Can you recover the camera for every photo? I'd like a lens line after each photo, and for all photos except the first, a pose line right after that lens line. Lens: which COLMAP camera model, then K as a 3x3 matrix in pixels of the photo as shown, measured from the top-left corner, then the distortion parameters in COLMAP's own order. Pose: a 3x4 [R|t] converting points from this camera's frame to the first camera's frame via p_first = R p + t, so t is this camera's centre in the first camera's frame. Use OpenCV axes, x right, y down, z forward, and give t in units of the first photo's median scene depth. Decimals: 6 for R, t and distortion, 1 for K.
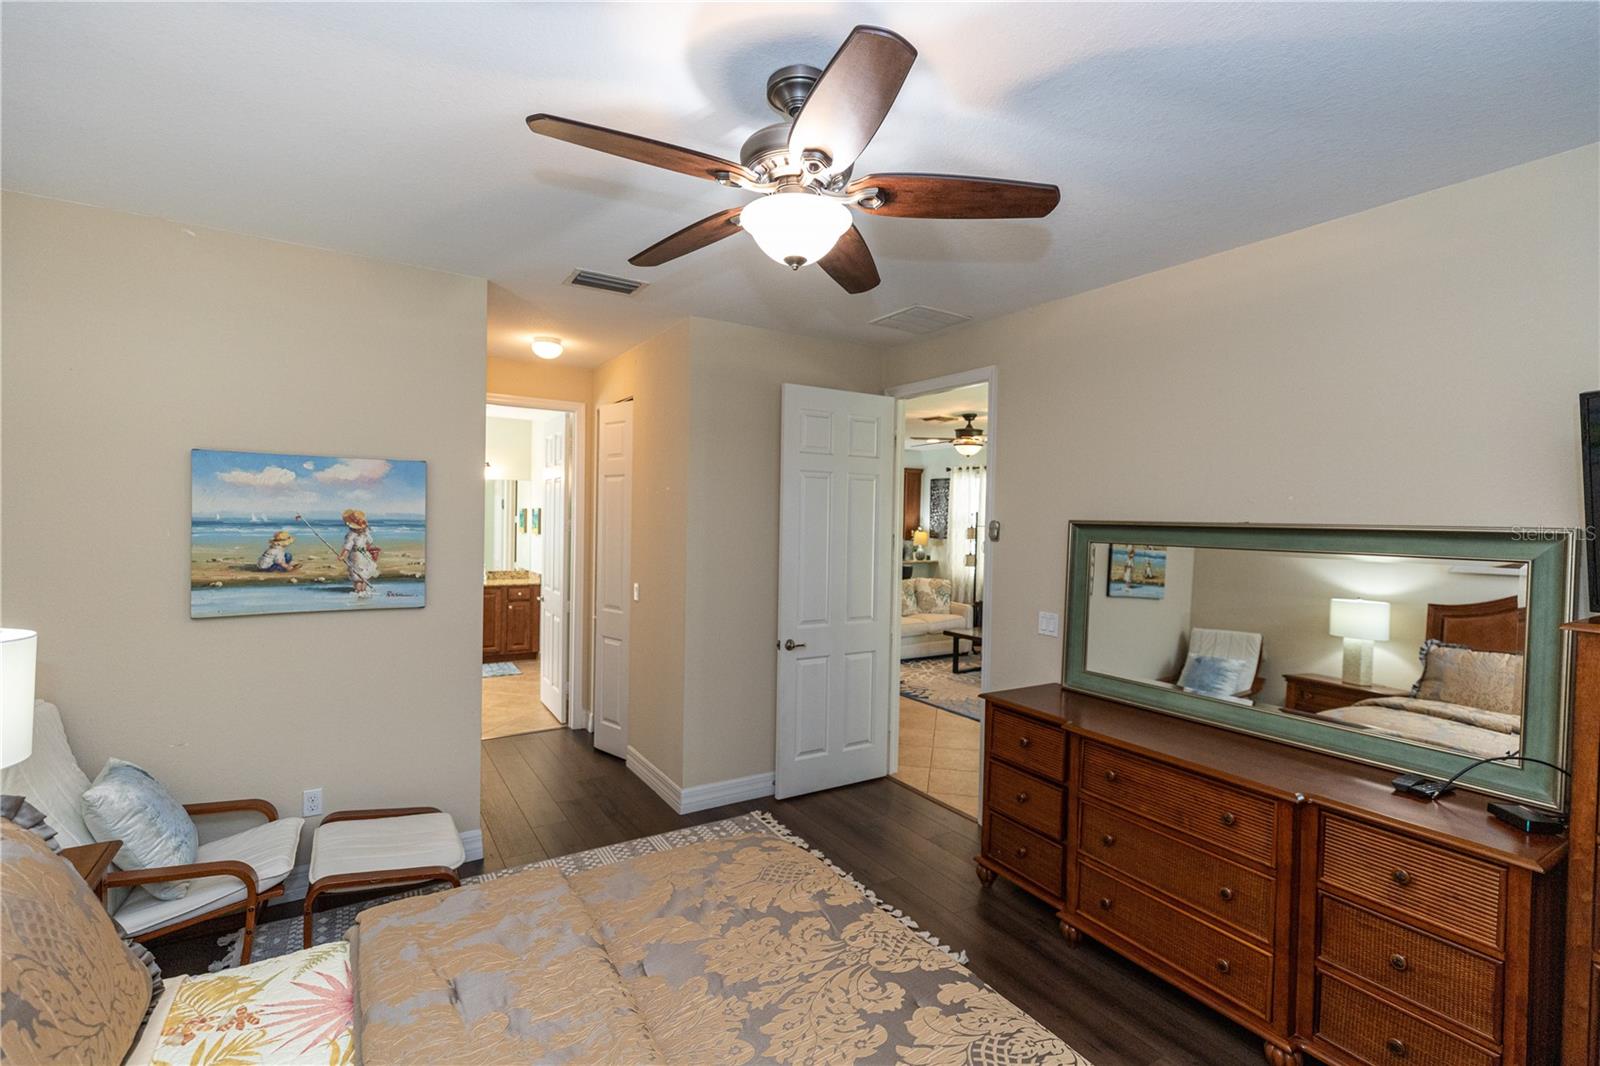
lens RADIAL K [[715.0, 0, 797.7], [0, 715.0, 533.8], [0, 0, 1]] dist [0.005297, -0.001300]
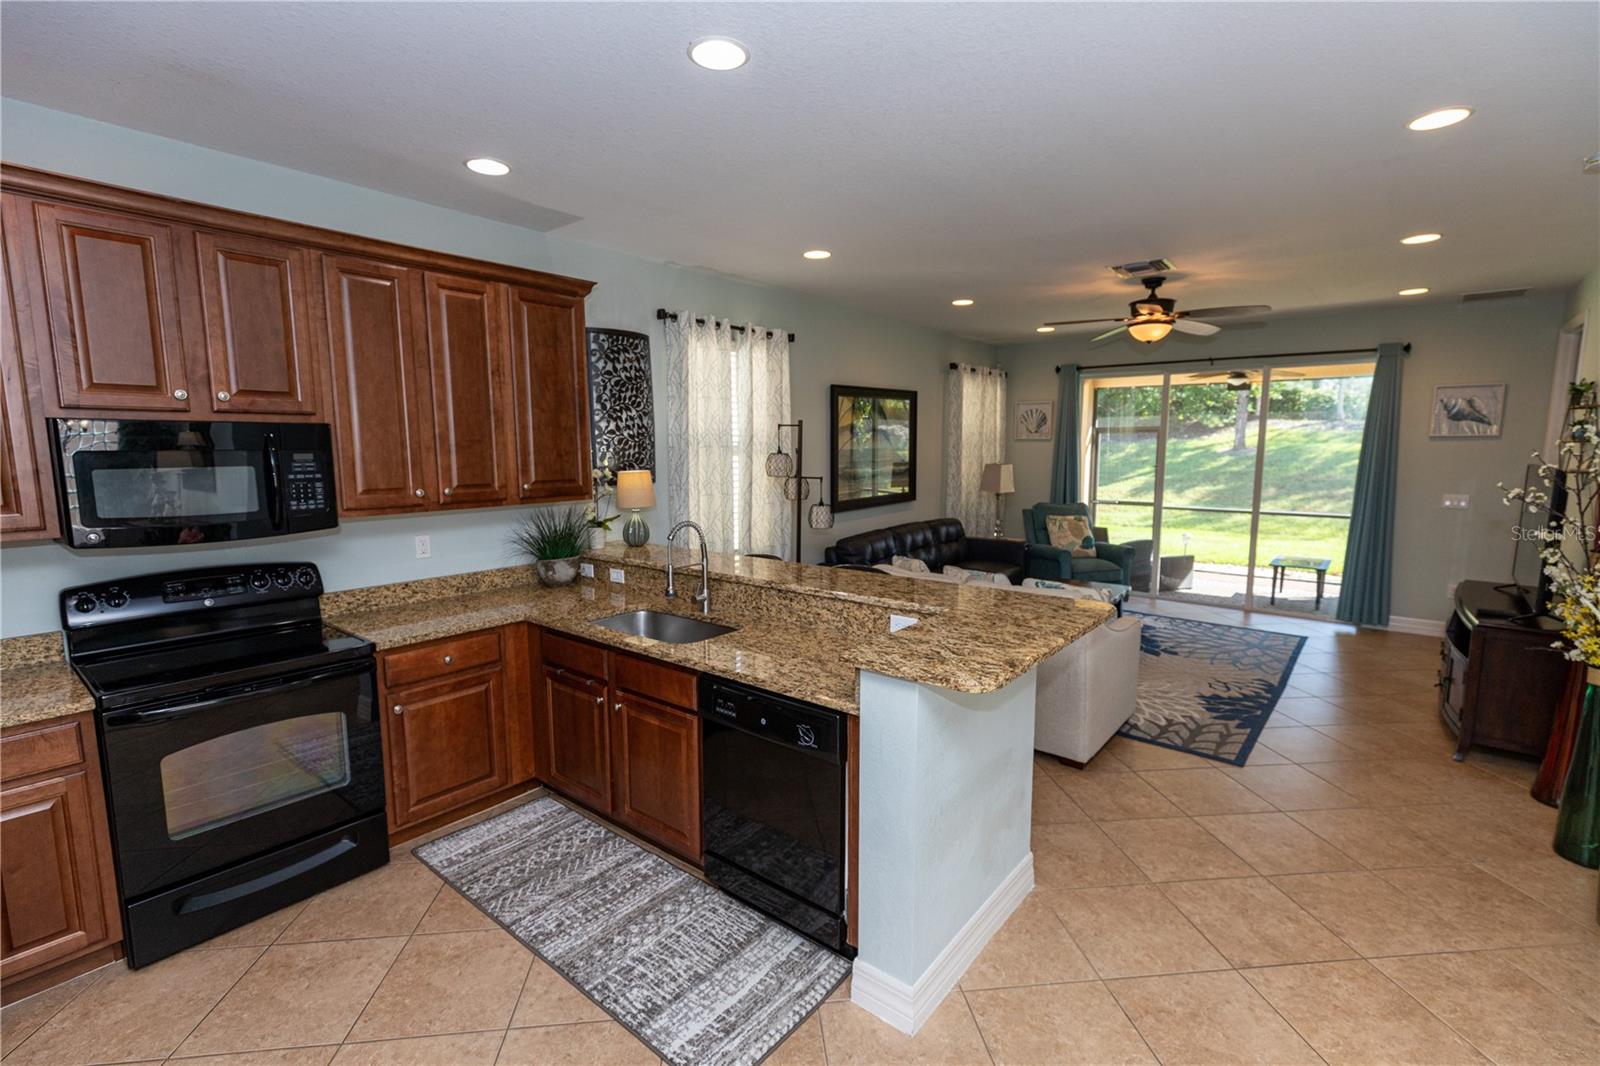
lens RADIAL K [[715.0, 0, 797.2], [0, 715.0, 537.9], [0, 0, 1]] dist [0.005297, -0.001300]
pose [[-0.321637, -0.145160, 0.935670, -0.214672], [0.016503, 0.987169, 0.158822, -0.027278], [-0.946719, 0.066525, -0.315115, 1.057825]]
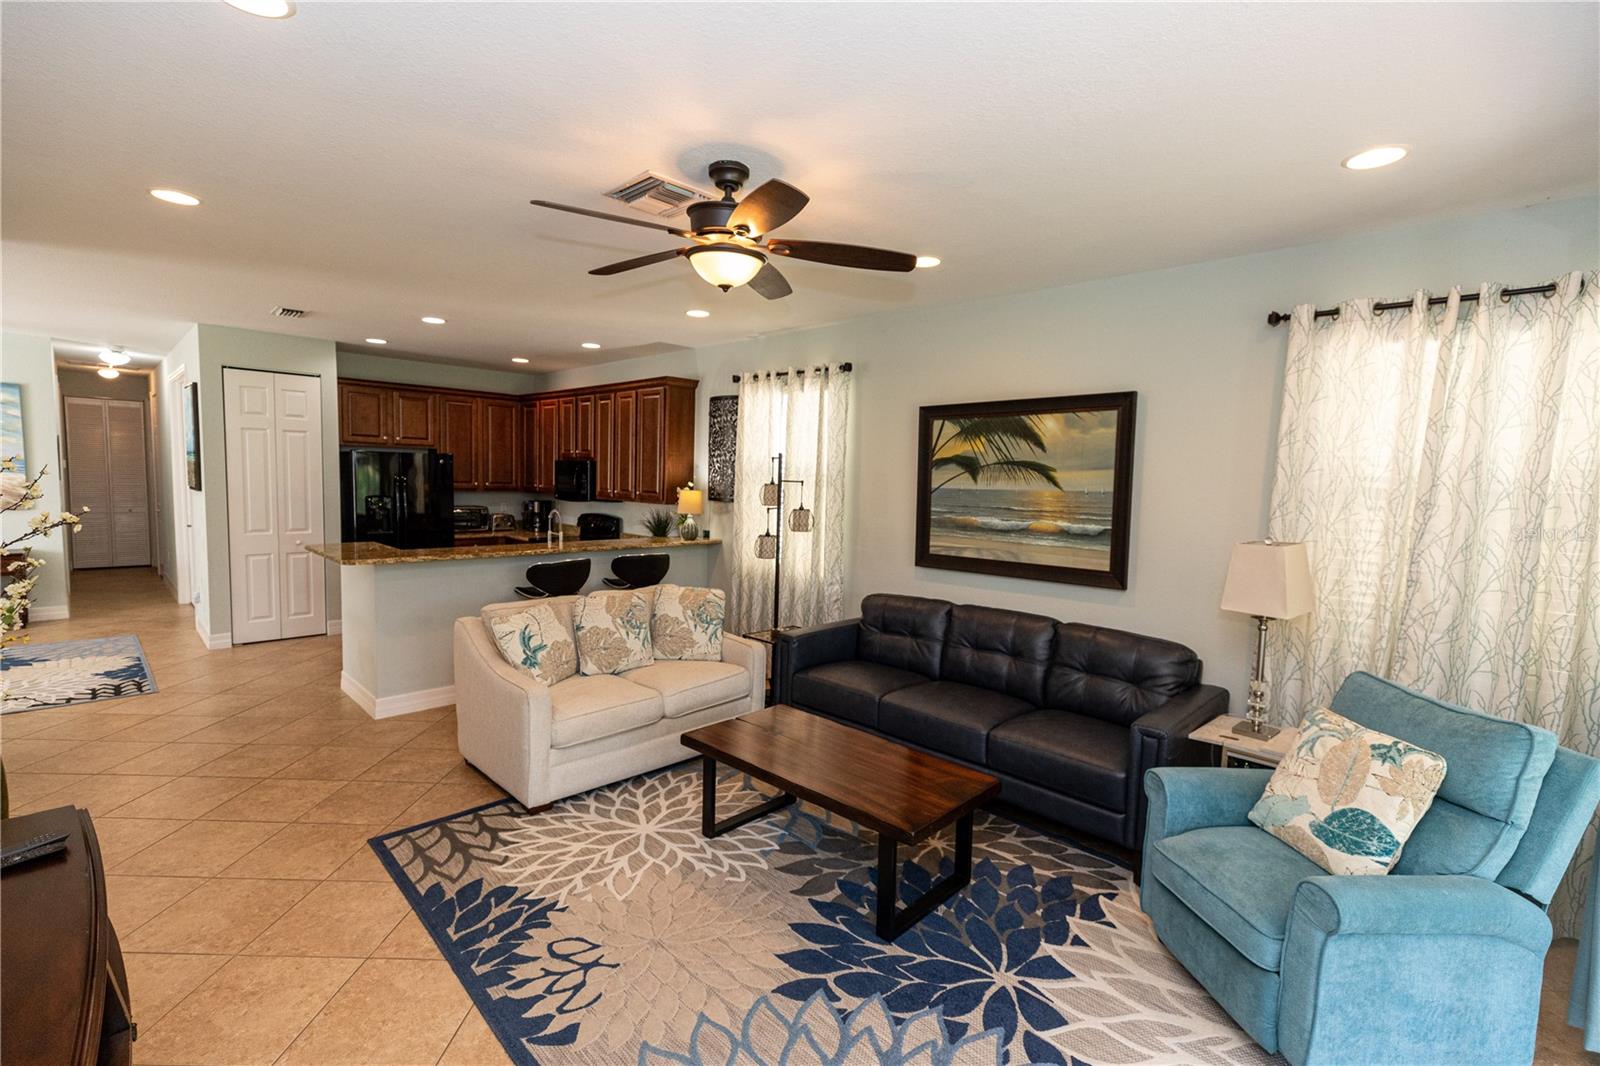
lens RADIAL K [[715.0, 0, 802.3], [0, 715.0, 531.2], [0, 0, 1]] dist [0.005297, -0.001300]
pose [[0.973940, -0.009879, 0.226591, 0.132081], [-0.004856, 0.997914, 0.064379, -0.007172], [-0.226755, -0.063802, 0.971860, 0.433826]]
